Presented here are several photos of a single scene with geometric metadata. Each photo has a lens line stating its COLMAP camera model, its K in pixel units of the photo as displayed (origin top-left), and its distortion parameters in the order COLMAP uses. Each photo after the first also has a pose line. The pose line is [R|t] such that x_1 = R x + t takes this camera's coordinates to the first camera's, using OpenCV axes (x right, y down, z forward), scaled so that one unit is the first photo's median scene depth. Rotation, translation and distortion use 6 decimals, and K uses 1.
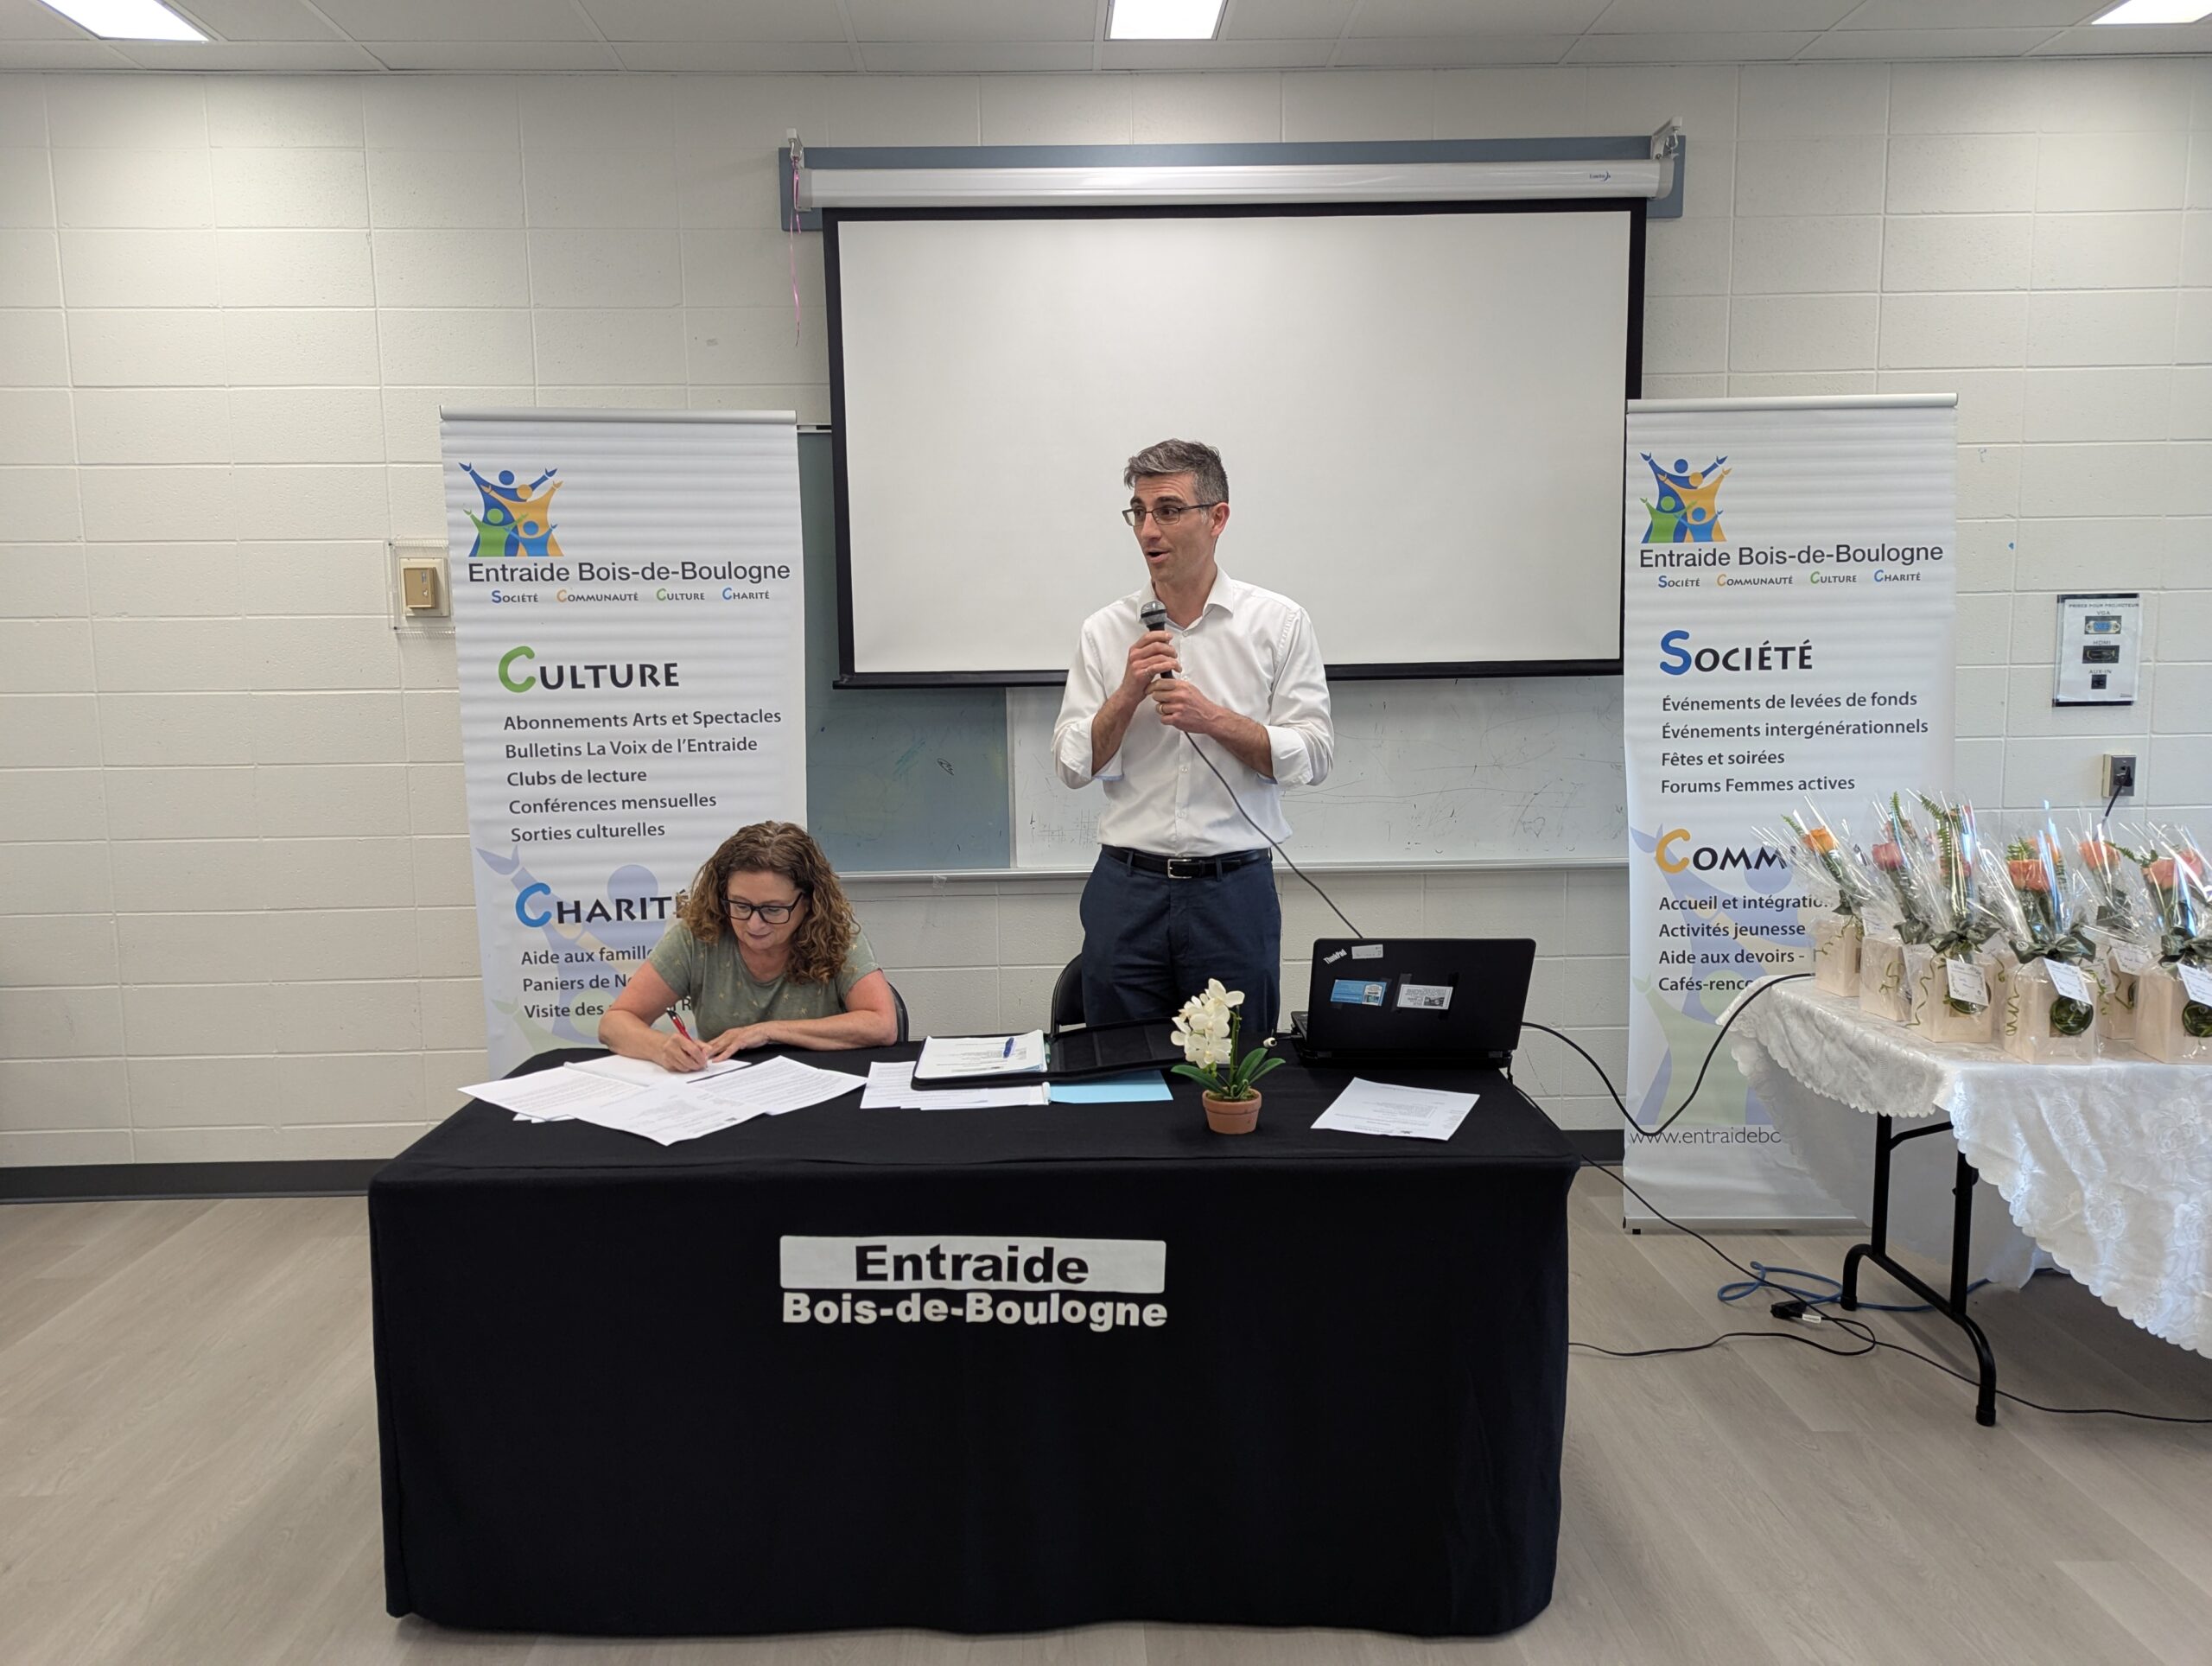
lens RADIAL K [[1556.2, 0, 1037.6], [0, 1556.2, 789.2], [0, 0, 1]] dist [0.044148, -0.037299]
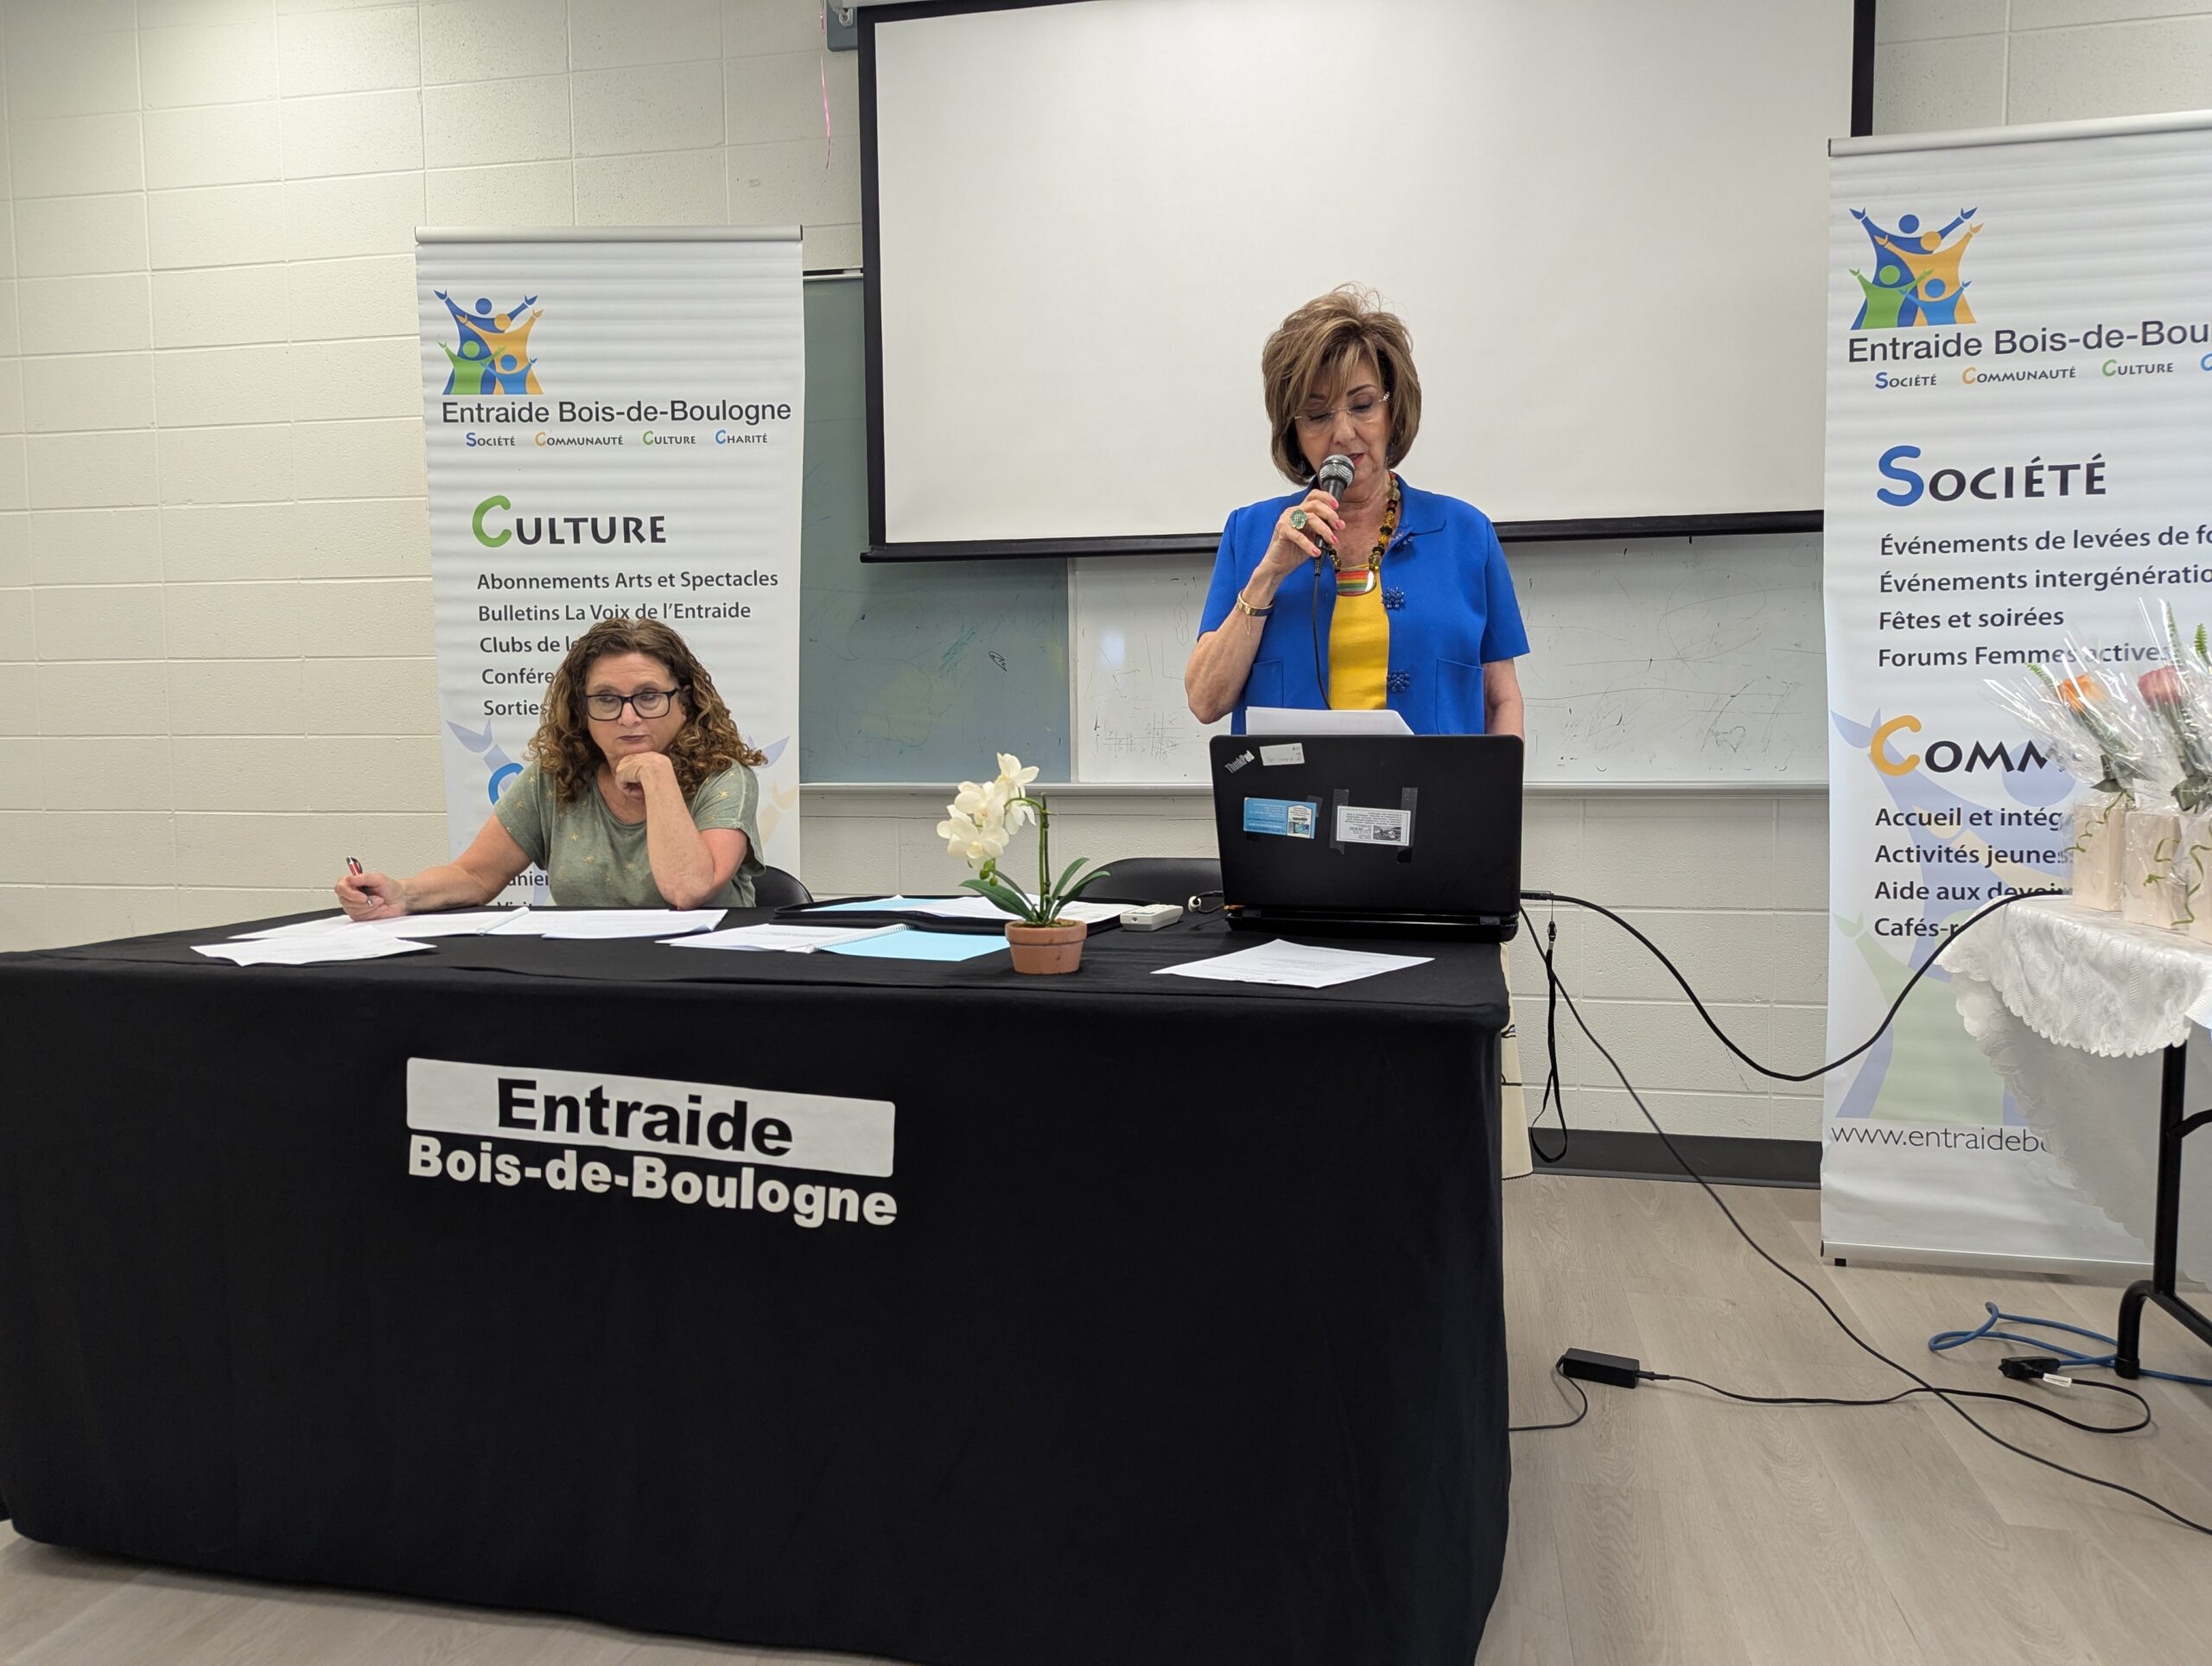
lens RADIAL K [[1556.2, 0, 1080.2], [0, 1556.2, 810.5], [0, 0, 1]] dist [0.044148, -0.037299]
pose [[0.976971, 0.022092, -0.212226, 0.189802], [-0.030499, 0.998871, -0.036421, 0.110470], [0.211182, 0.042055, 0.976542, 0.197897]]
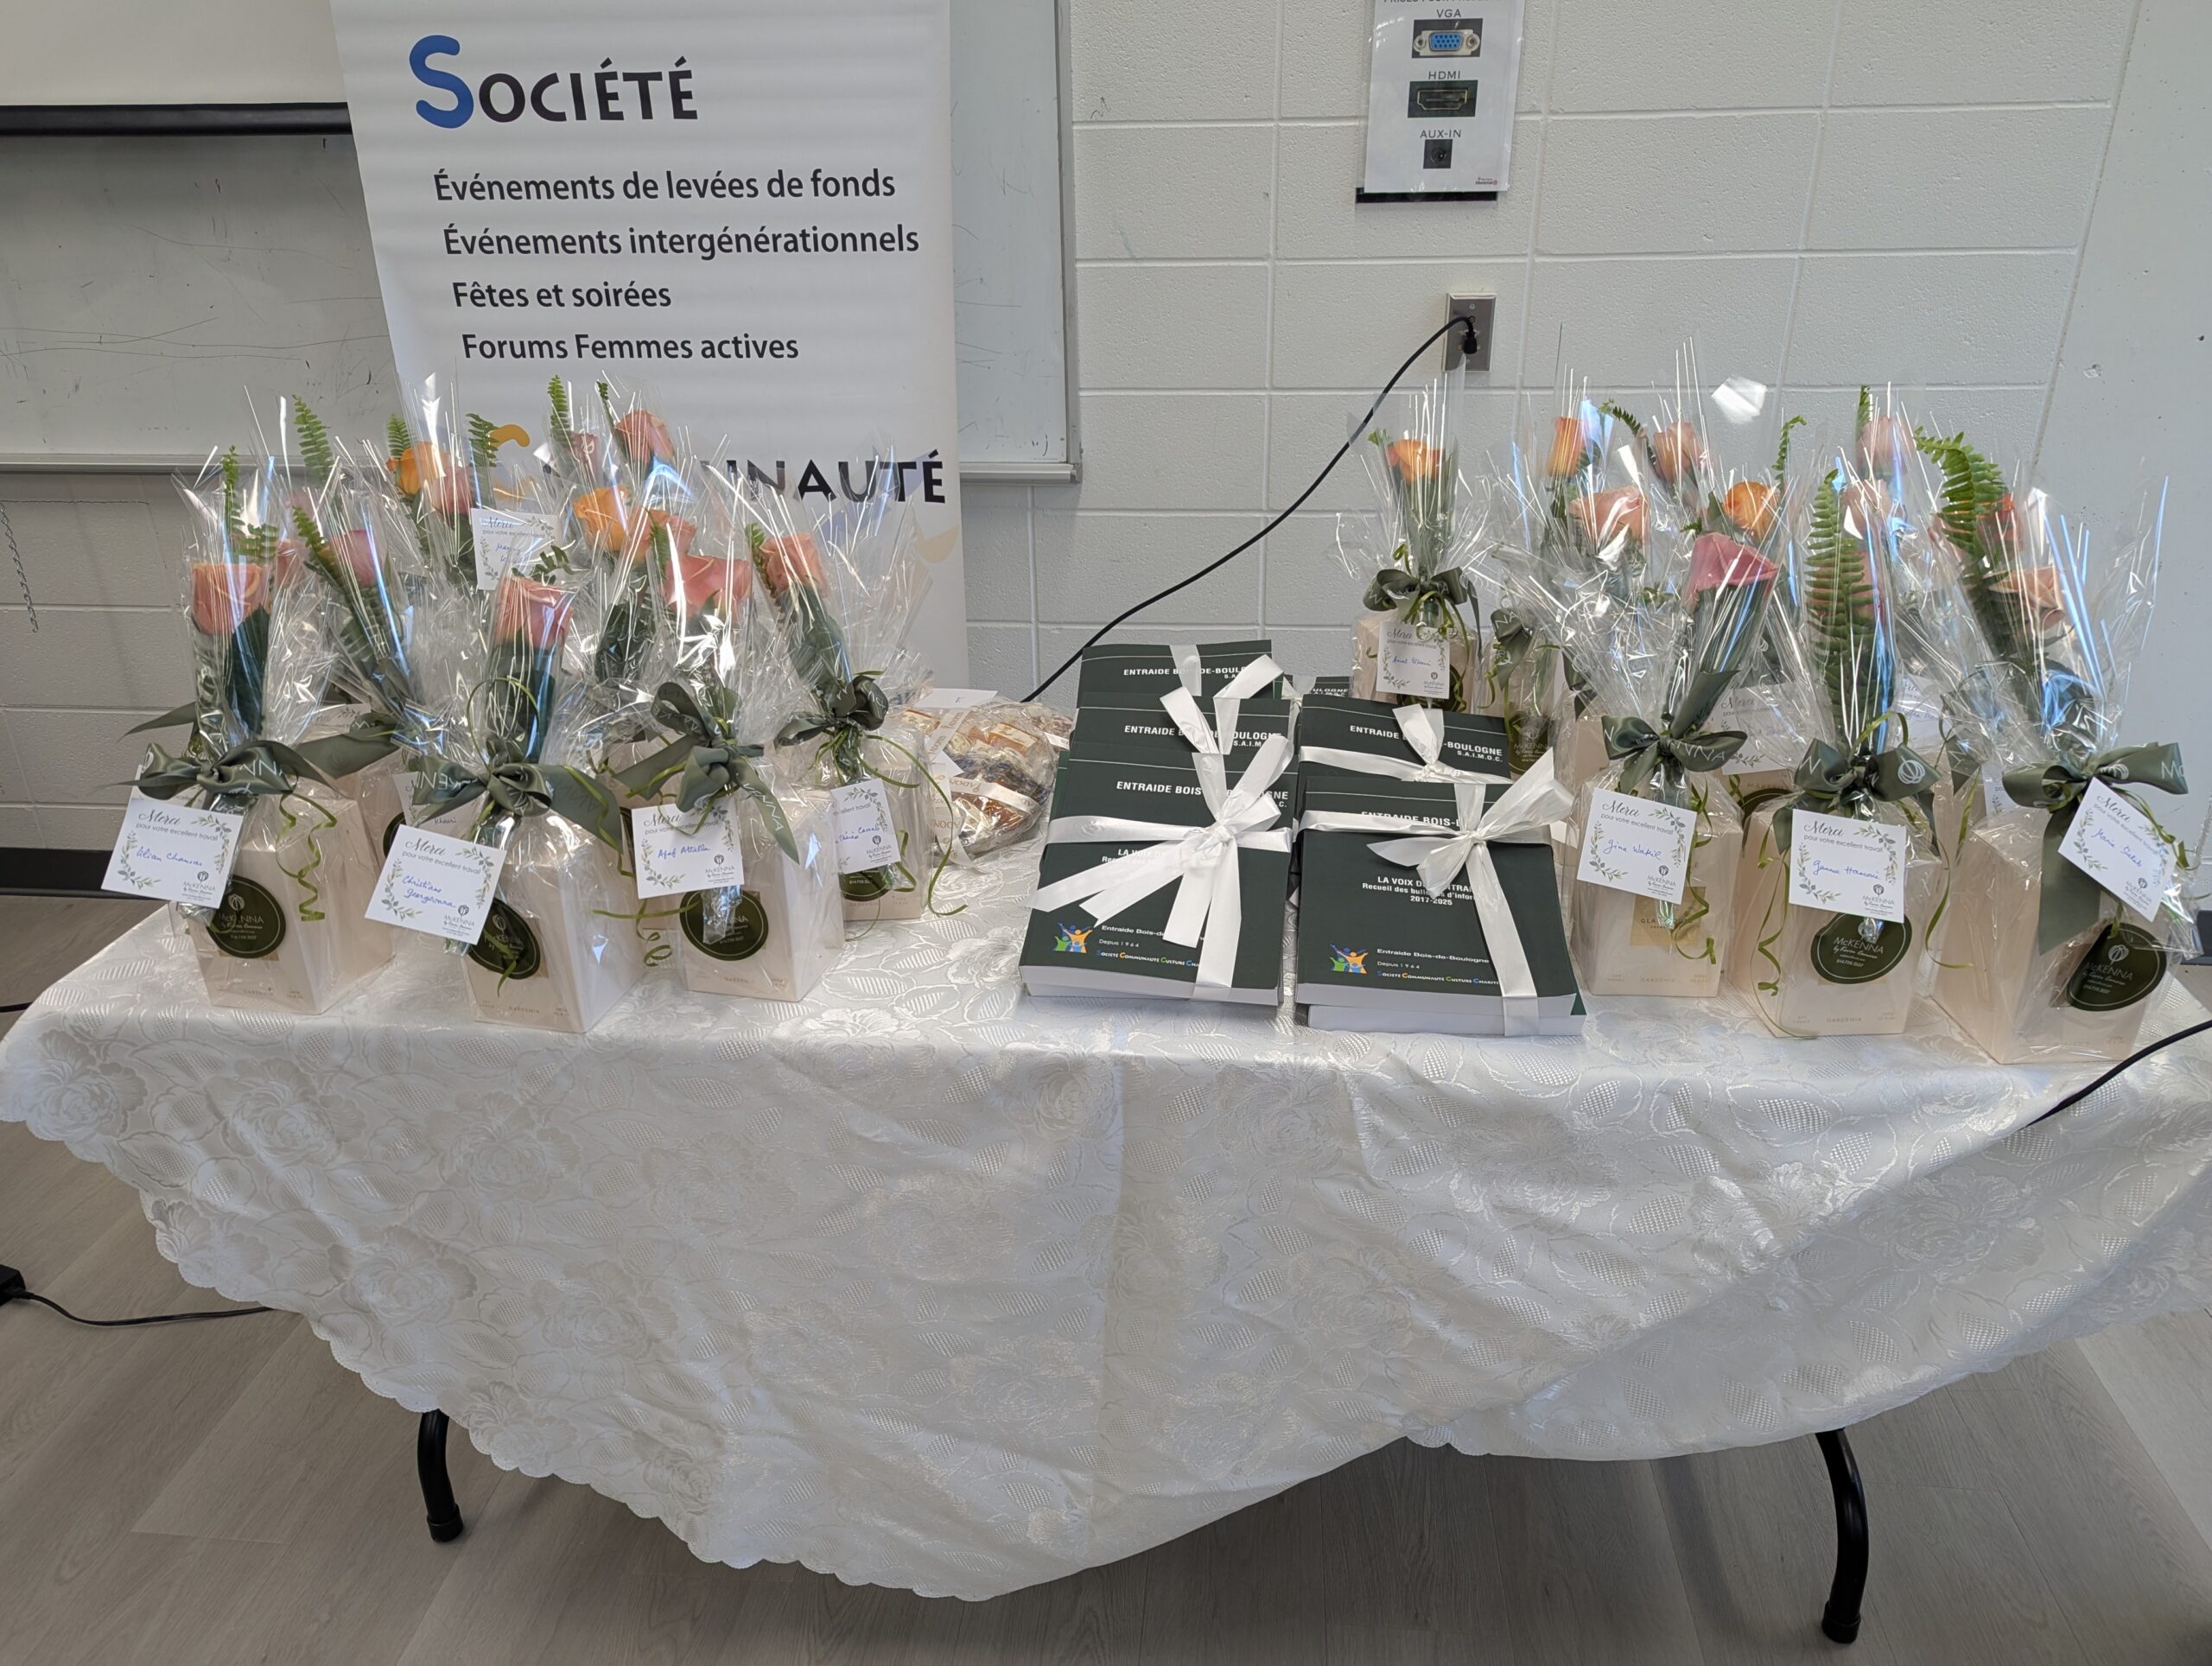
lens RADIAL K [[1556.2, 0, 1144.0], [0, 1556.2, 775.9], [0, 0, 1]] dist [0.044148, -0.037299]
pose [[0.995433, 0.040957, -0.086232, 0.699541], [-0.013076, 0.953271, 0.301833, -0.027786], [0.094565, -0.299327, 0.949453, 0.452233]]
